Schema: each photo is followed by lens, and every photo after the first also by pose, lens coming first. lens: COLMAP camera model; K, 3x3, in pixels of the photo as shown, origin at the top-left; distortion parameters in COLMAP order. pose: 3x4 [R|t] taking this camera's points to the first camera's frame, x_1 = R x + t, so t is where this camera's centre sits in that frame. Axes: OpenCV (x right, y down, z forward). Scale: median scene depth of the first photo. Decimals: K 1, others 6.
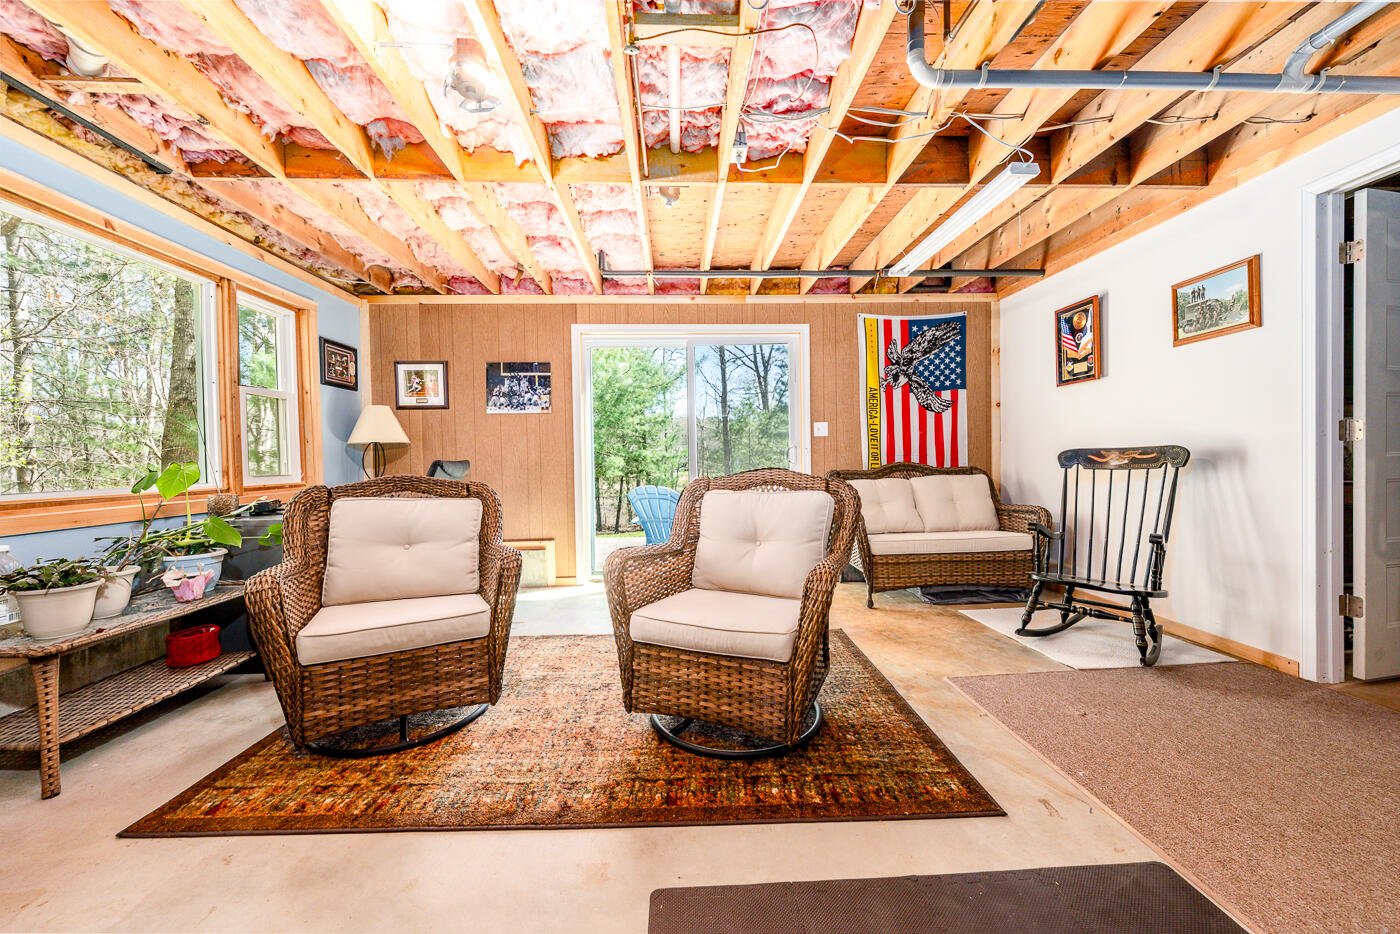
lens RADIAL K [[498.4, 0, 700.0], [0, 498.4, 467.0], [0, 0, 1]] dist [-0.000137, -0.000047]
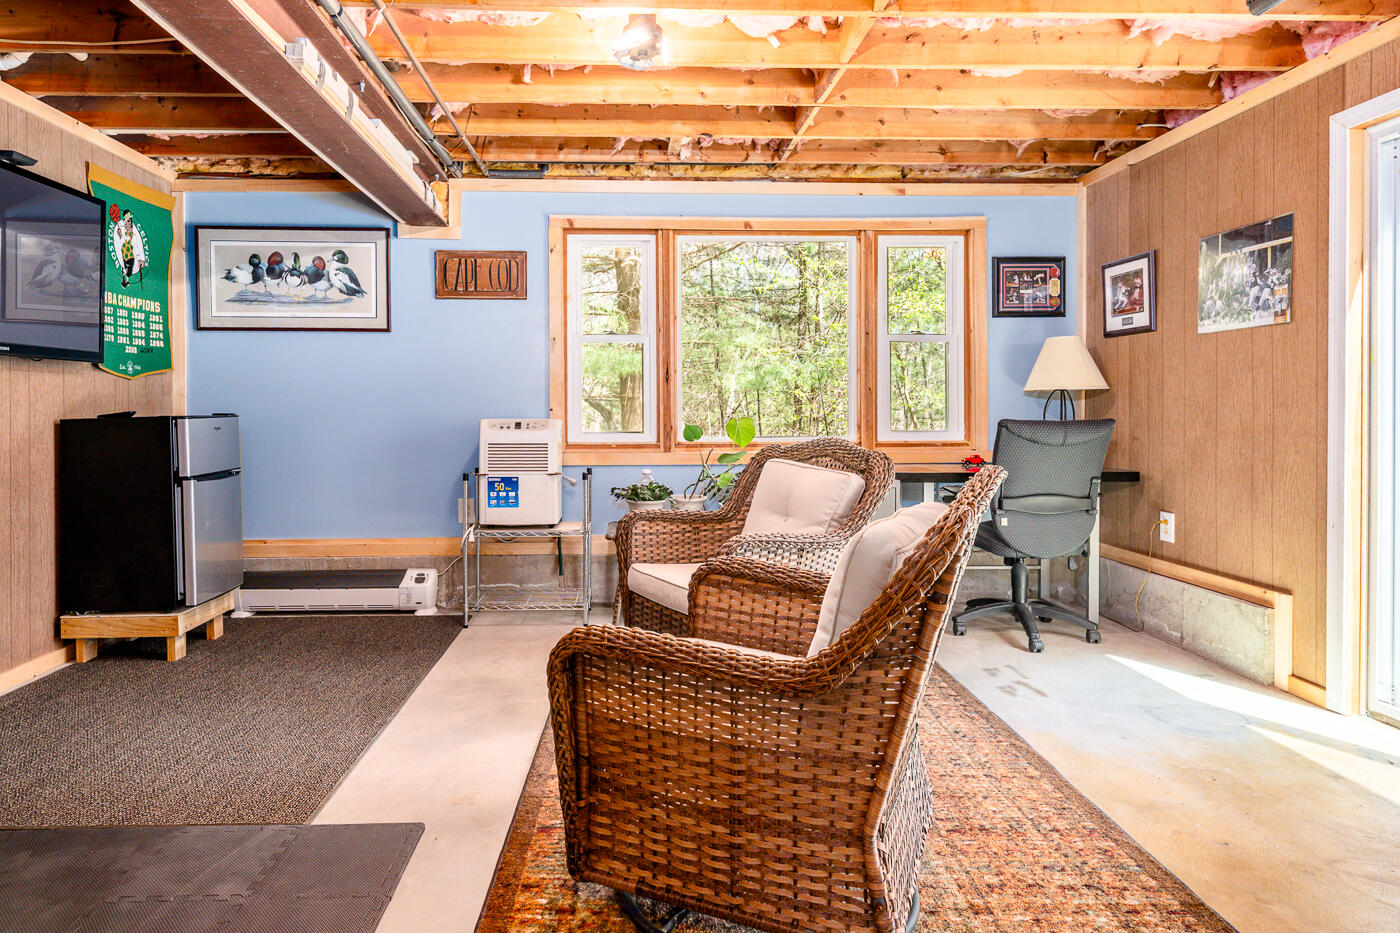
lens RADIAL K [[854.3, 0, 696.1], [0, 854.3, 421.6], [0, 0, 1]] dist [0.000740, 0.000861]
pose [[0.022006, 0.032446, -0.999231, 0.515706], [-0.016636, 0.999347, 0.032083, -0.032877], [0.999619, 0.015918, 0.022531, 0.444860]]
